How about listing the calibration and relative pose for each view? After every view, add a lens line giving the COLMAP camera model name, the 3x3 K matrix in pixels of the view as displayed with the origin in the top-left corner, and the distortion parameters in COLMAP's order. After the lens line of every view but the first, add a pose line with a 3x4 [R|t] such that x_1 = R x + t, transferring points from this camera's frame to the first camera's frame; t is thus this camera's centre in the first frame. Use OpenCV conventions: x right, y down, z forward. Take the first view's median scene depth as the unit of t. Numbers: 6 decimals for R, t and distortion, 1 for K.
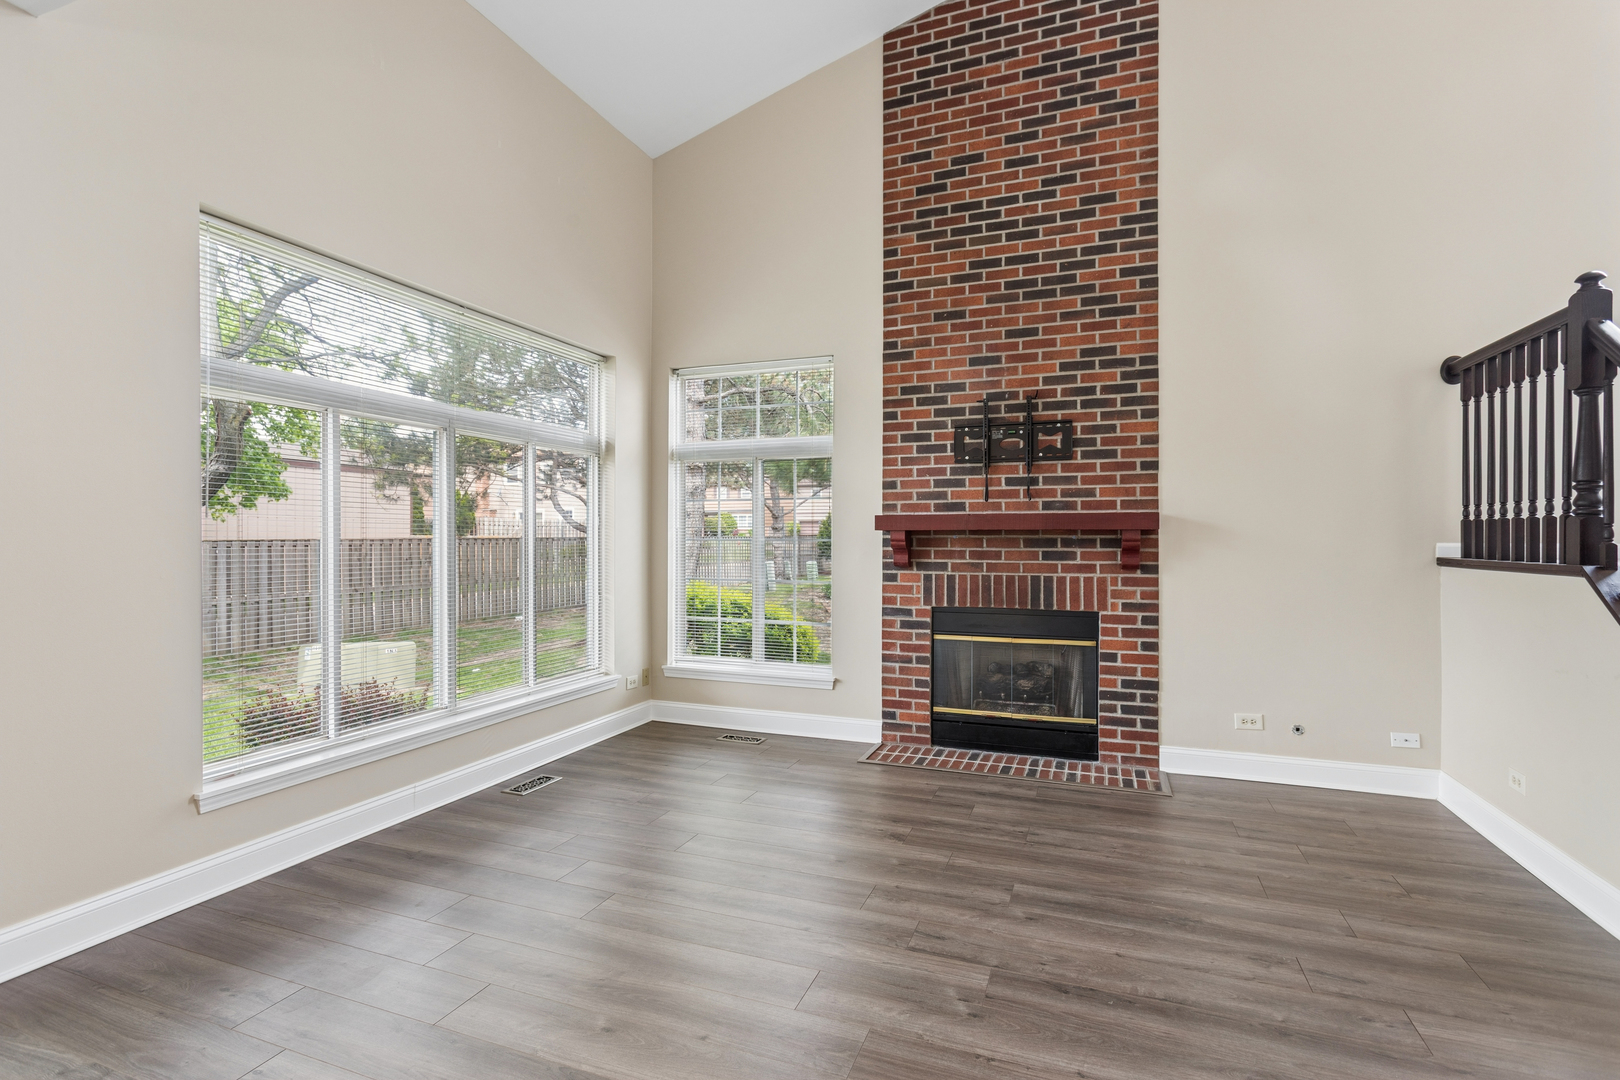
lens RADIAL K [[783.2, 0, 804.0], [0, 783.2, 540.0], [0, 0, 1]] dist [0.003020, 0.004486]
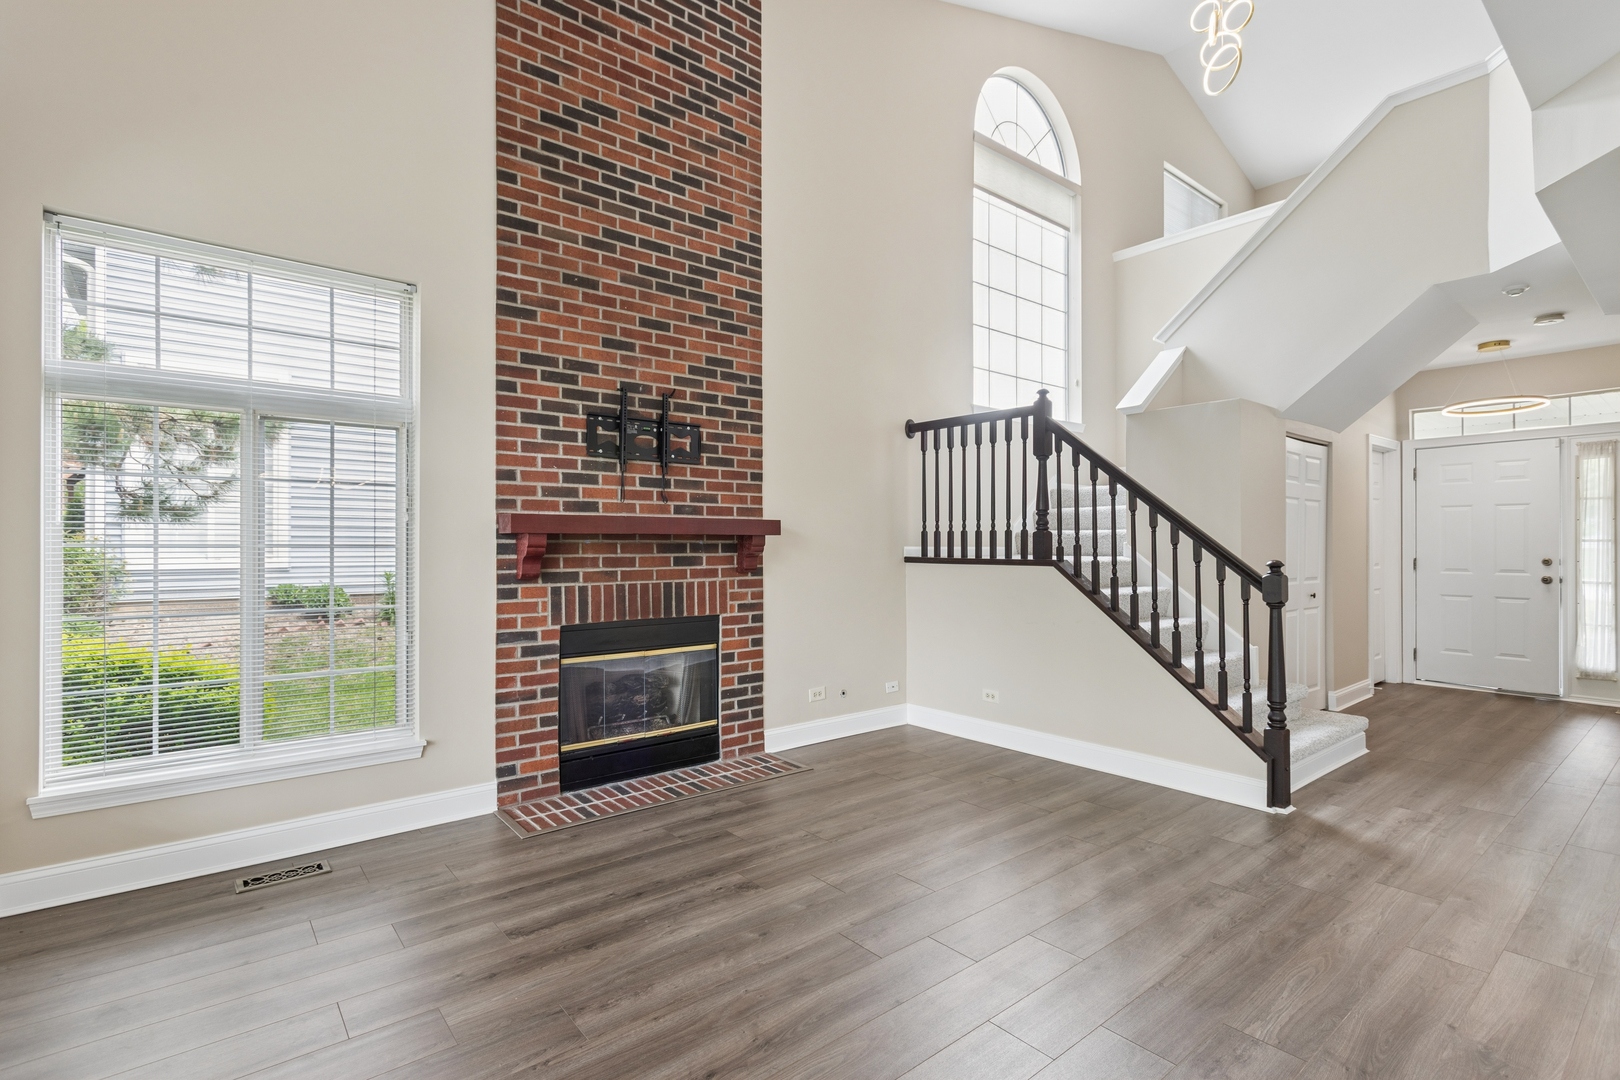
lens RADIAL K [[783.2, 0, 810.8], [0, 783.2, 542.0], [0, 0, 1]] dist [0.003020, 0.004486]
pose [[0.480563, 0.001093, 0.876959, -0.463765], [0.002061, 0.999995, -0.002376, -0.001165], [-0.876958, 0.002950, 0.480559, 0.392353]]
